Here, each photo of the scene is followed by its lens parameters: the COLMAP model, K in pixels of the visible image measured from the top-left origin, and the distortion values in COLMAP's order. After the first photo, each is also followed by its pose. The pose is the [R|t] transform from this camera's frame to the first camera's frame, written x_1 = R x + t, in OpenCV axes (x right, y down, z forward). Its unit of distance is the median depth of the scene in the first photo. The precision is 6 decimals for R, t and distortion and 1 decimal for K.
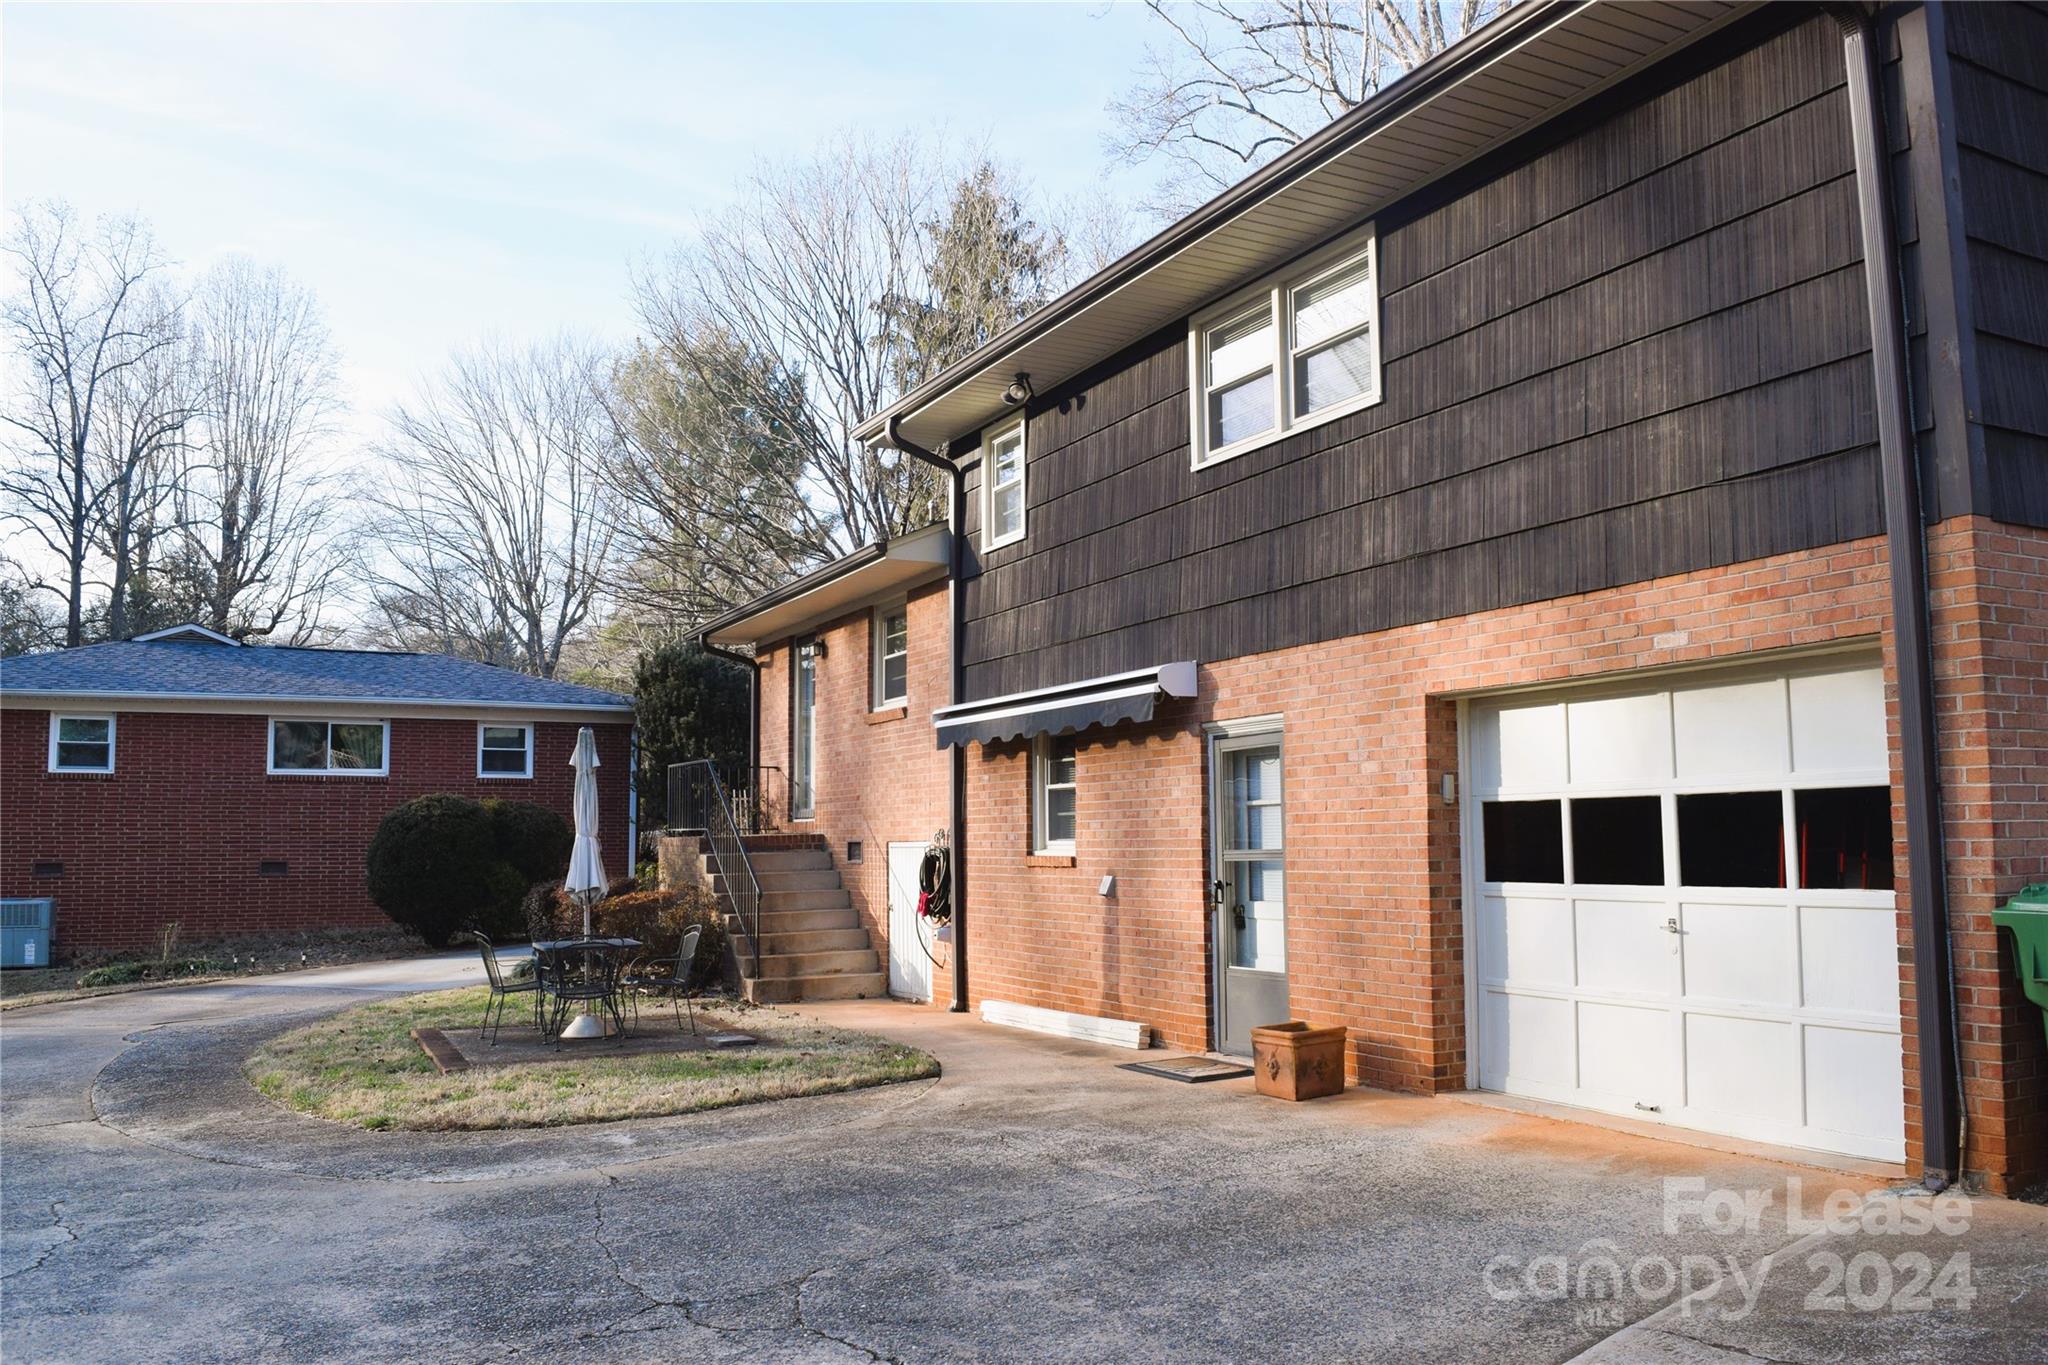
lens RADIAL K [[1617.0, 0, 1024.0], [0, 1617.0, 682.5], [0, 0, 1]] dist [-0.097197, 0.021148]
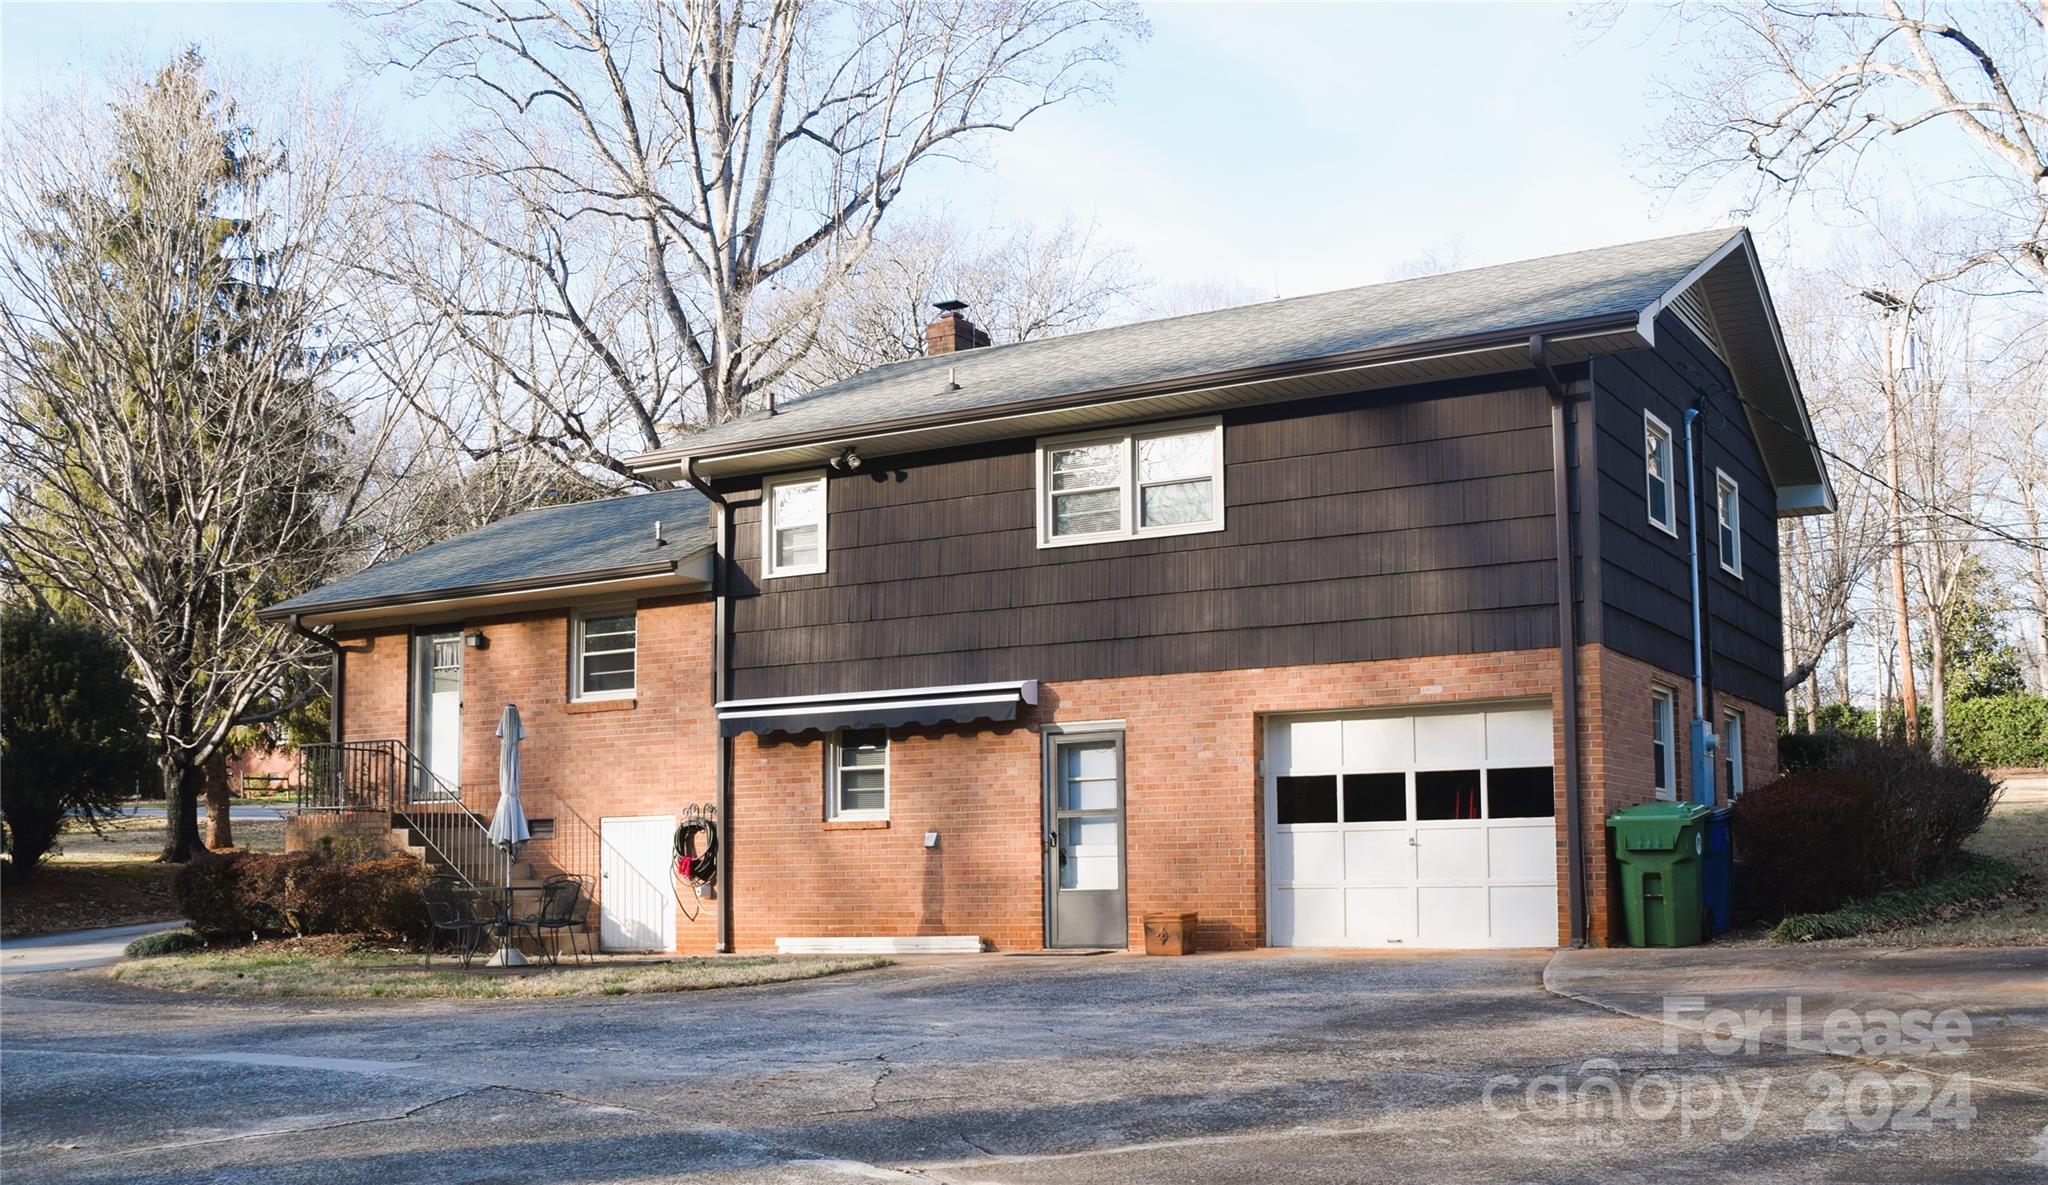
lens RADIAL K [[2120.2, 0, 1023.4], [0, 2120.2, 733.3], [0, 0, 1]] dist [-0.077298, -0.002128]
pose [[0.837771, 0.042992, 0.544327, -1.008507], [-0.051955, 0.998649, 0.001088, 0.035247], [-0.543544, -0.029192, 0.838873, -0.631442]]
